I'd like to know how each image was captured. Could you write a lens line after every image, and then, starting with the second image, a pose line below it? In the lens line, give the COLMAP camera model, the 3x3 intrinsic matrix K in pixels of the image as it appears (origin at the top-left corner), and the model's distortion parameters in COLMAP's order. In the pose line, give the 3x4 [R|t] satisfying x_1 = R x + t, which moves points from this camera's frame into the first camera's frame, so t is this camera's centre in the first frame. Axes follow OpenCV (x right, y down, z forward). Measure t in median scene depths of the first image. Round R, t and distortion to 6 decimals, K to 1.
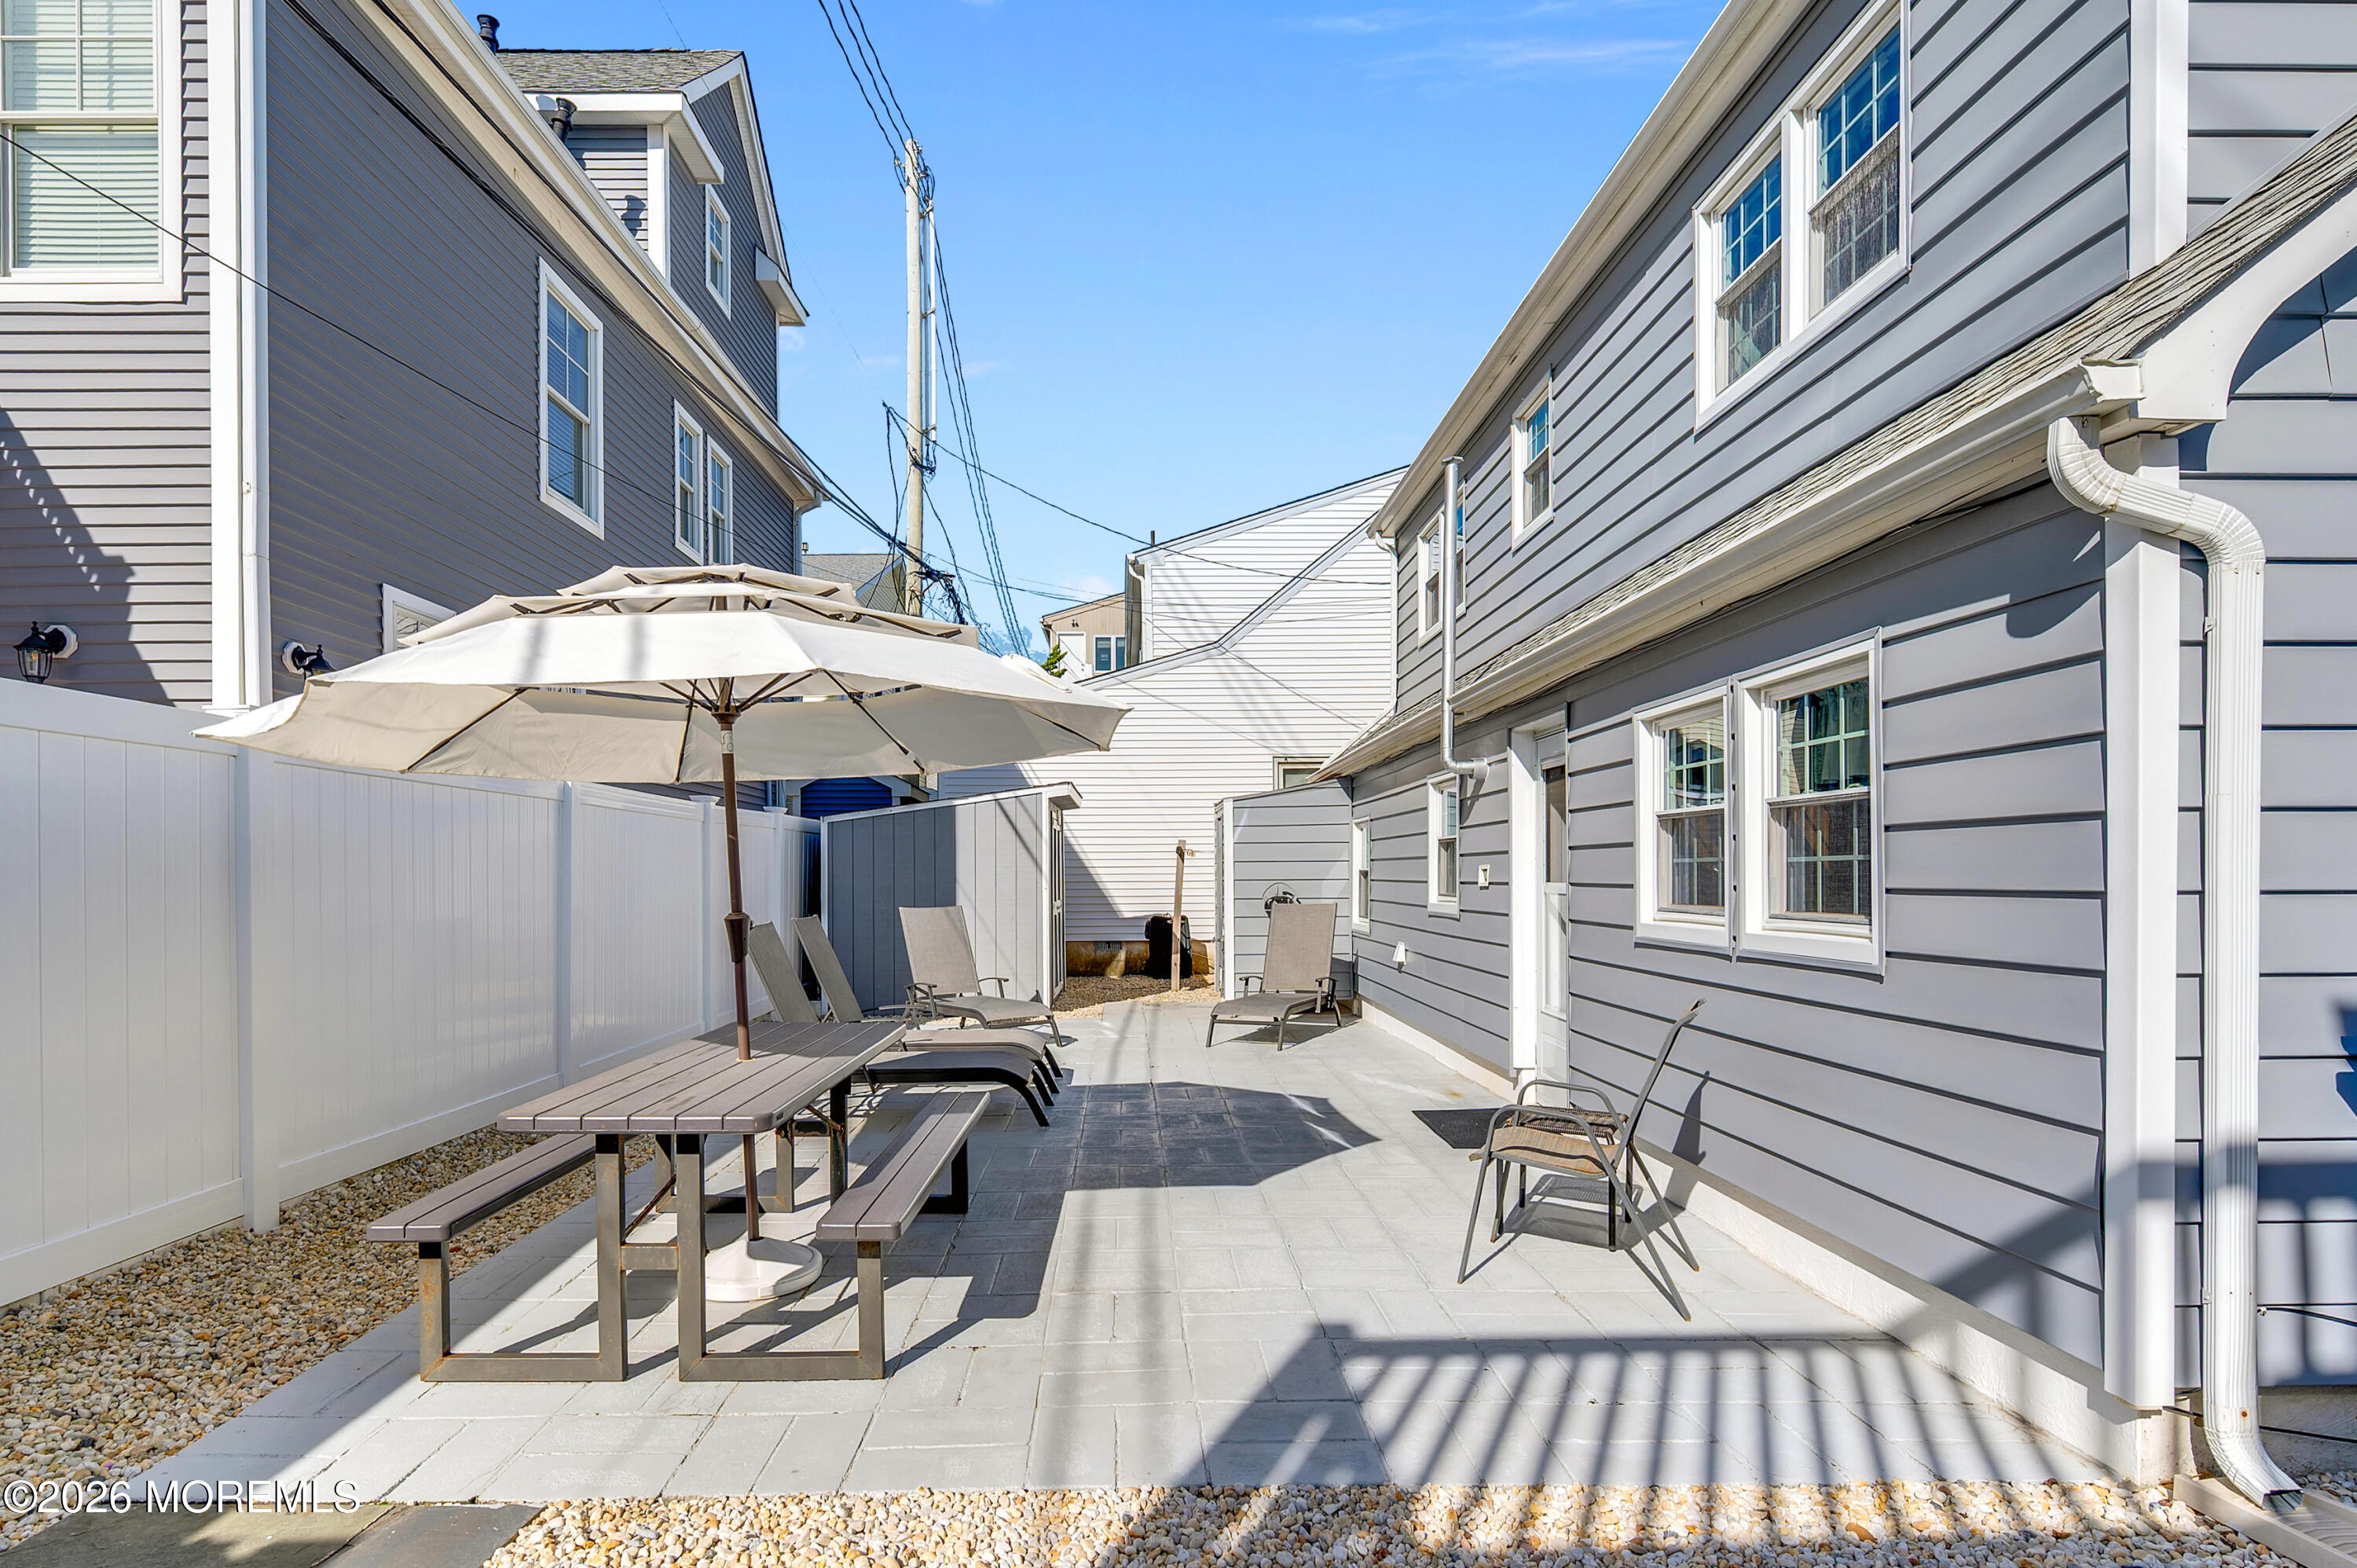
lens RADIAL K [[1177.0, 0, 1126.3], [0, 1177.0, 880.0], [0, 0, 1]] dist [-0.002075, 0.000502]
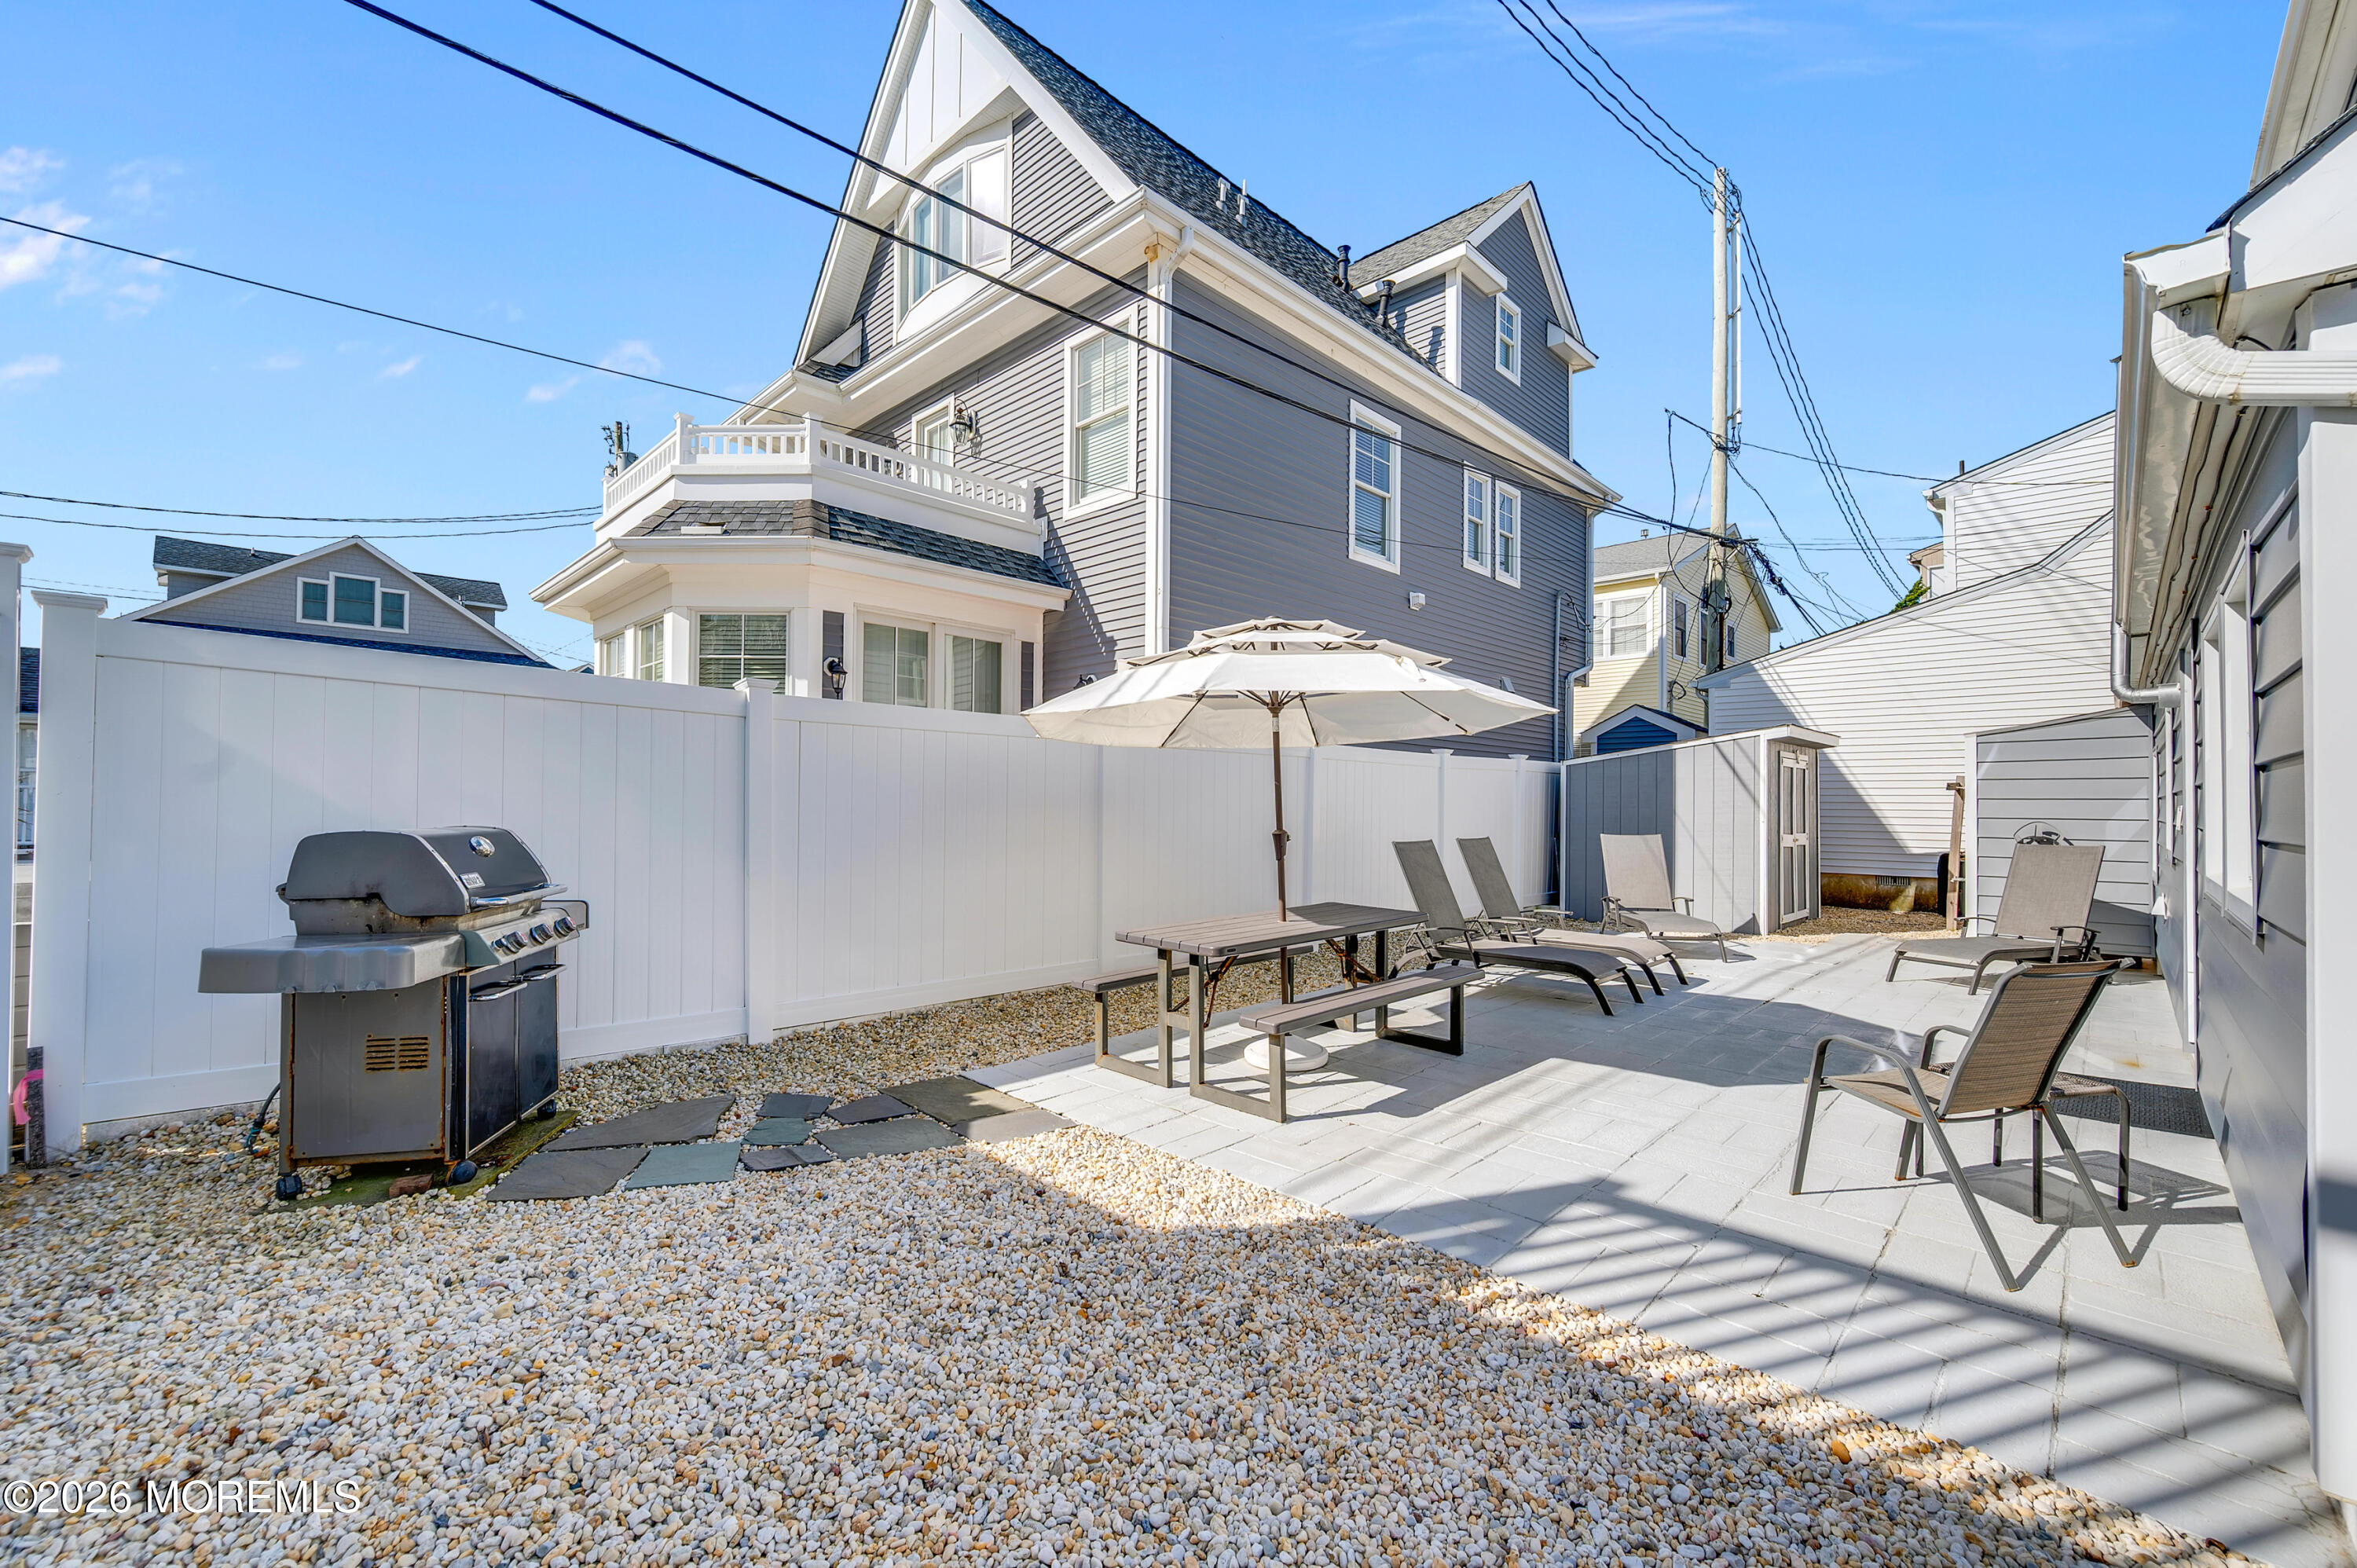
lens RADIAL K [[933.7, 0, 1189.5], [0, 933.7, 789.4], [0, 0, 1]] dist [-0.003030, 0.001706]
pose [[0.718258, 0.000931, -0.695776, 0.298978], [-0.015346, 0.999777, -0.014504, -0.004774], [0.695608, 0.021094, 0.718112, -0.005162]]
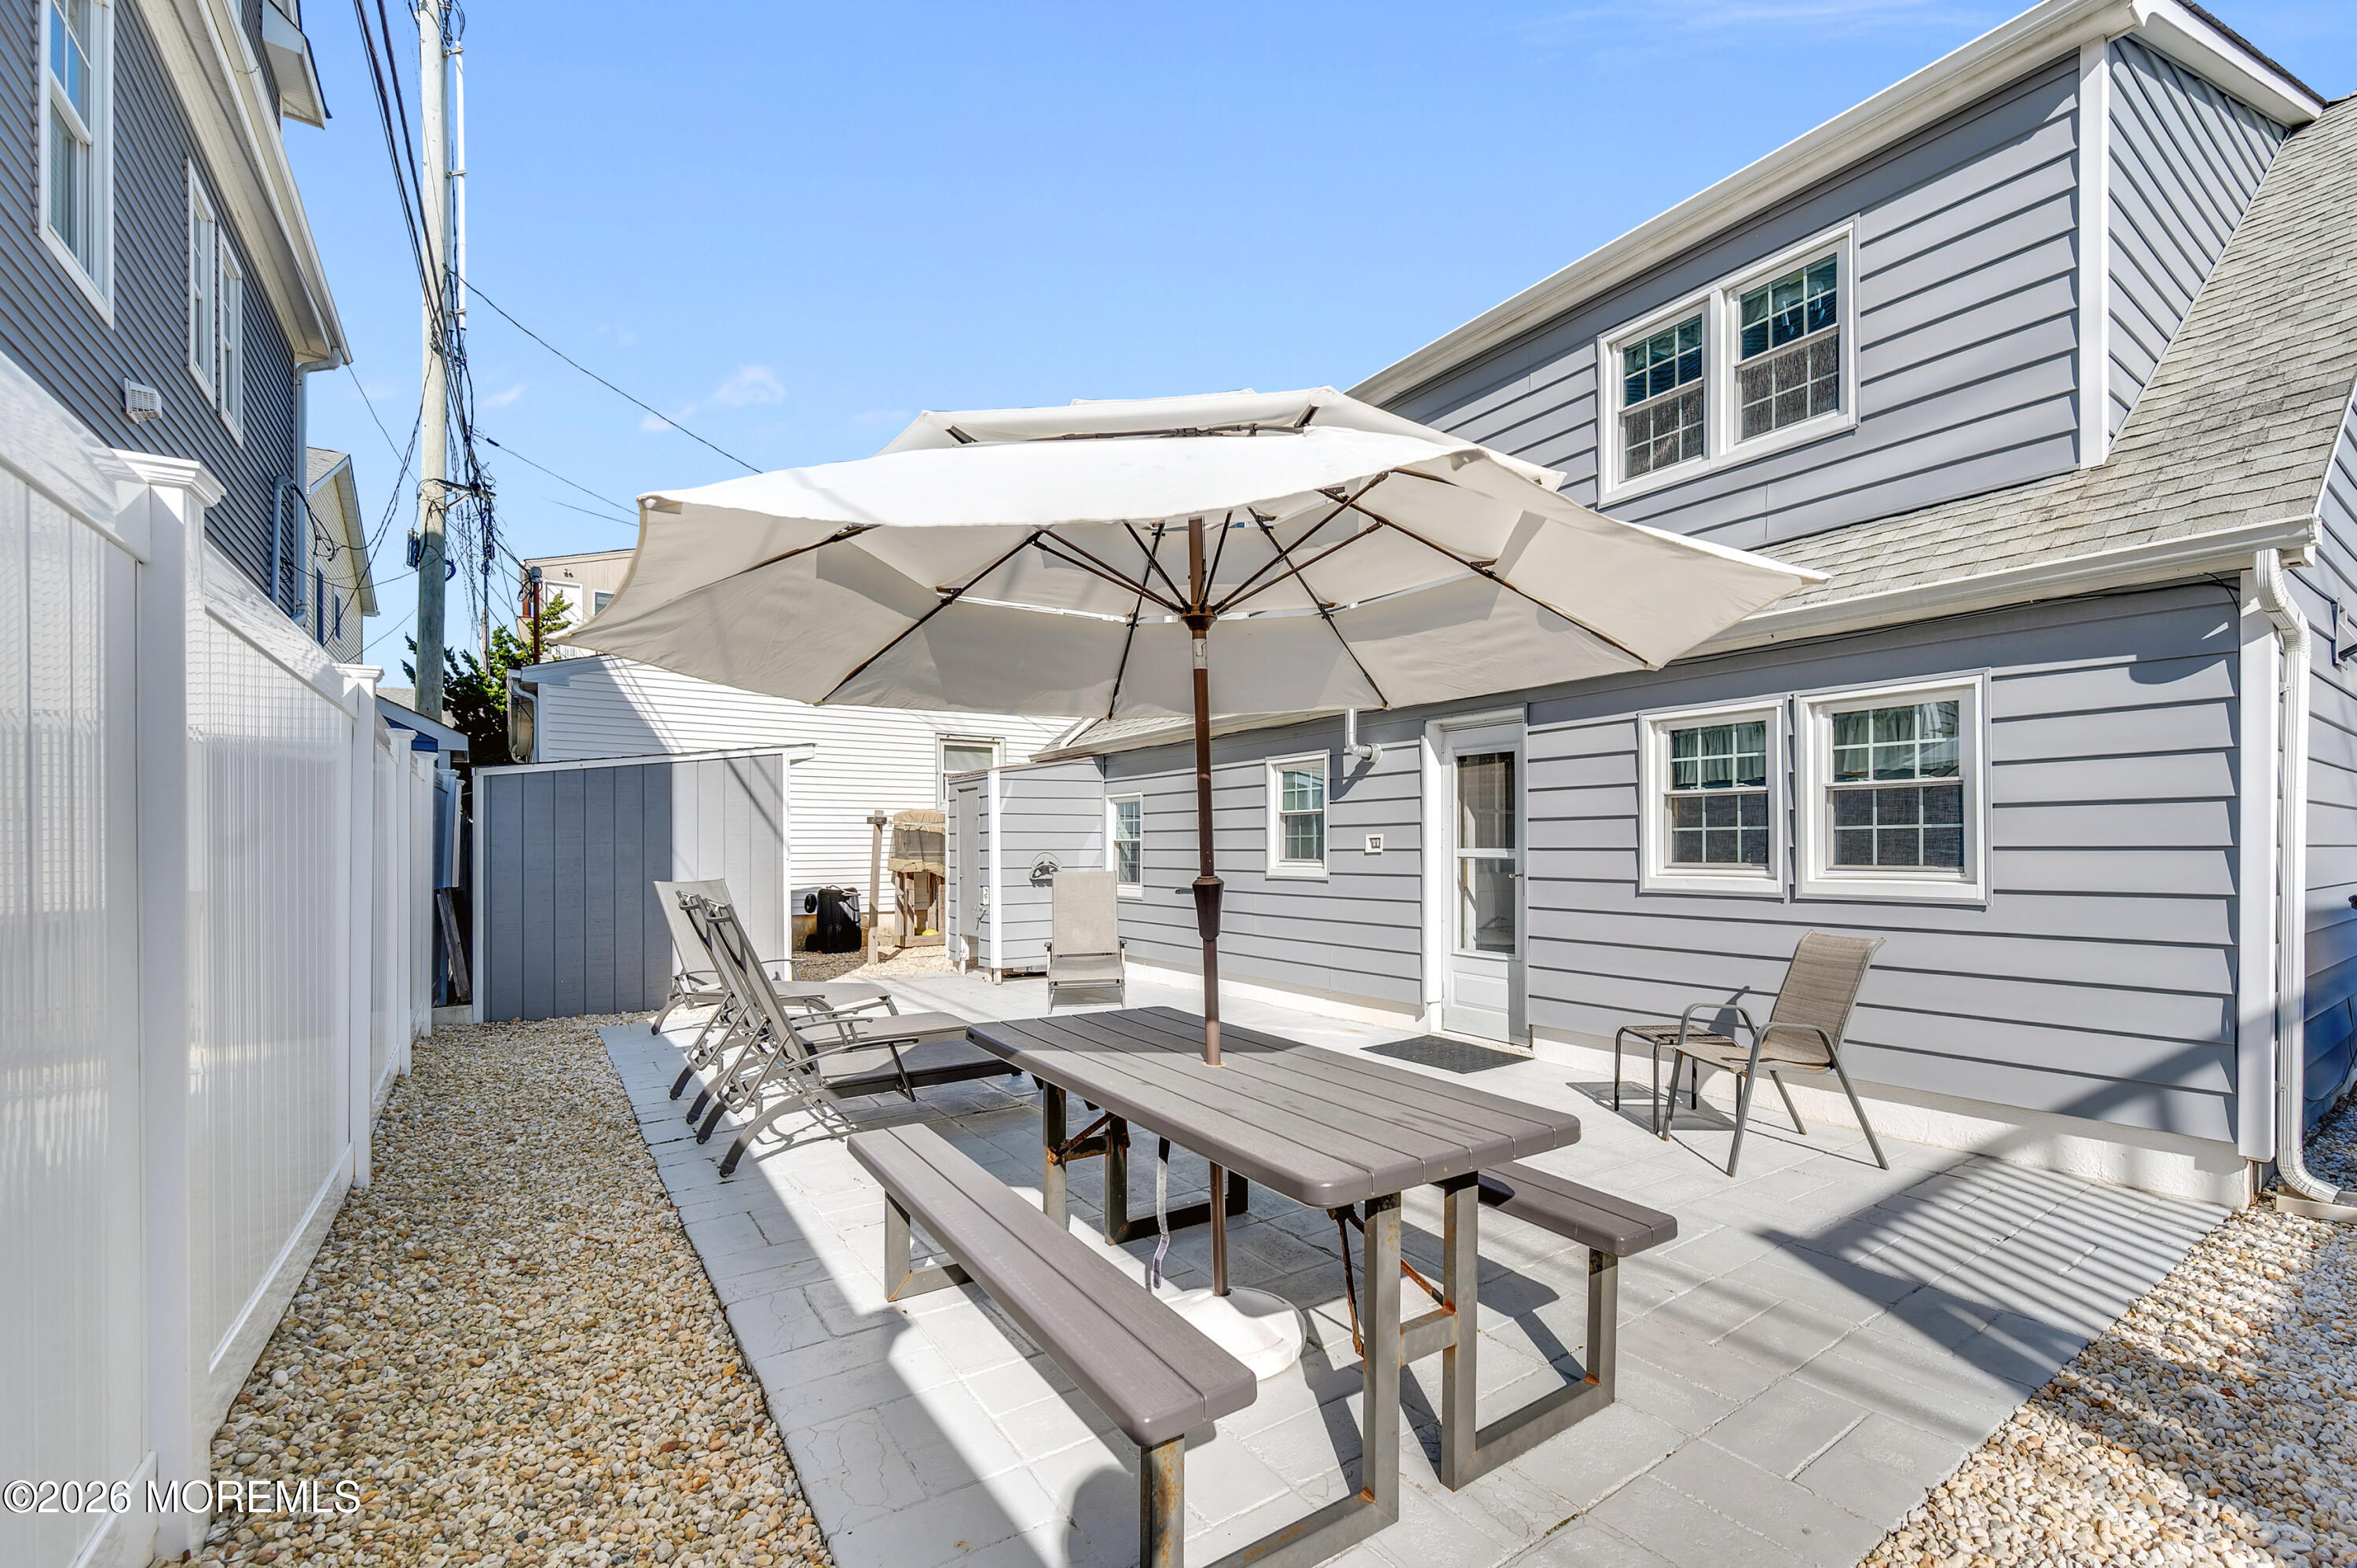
lens RADIAL K [[1013.9, 0, 1263.7], [0, 1013.9, 850.9], [0, 0, 1]] dist [-0.002761, 0.000214]
pose [[0.802225, 0.002640, 0.597016, -0.442936], [0.000574, 0.999986, -0.005192, 0.009840], [-0.597021, 0.004508, 0.802213, 0.283119]]
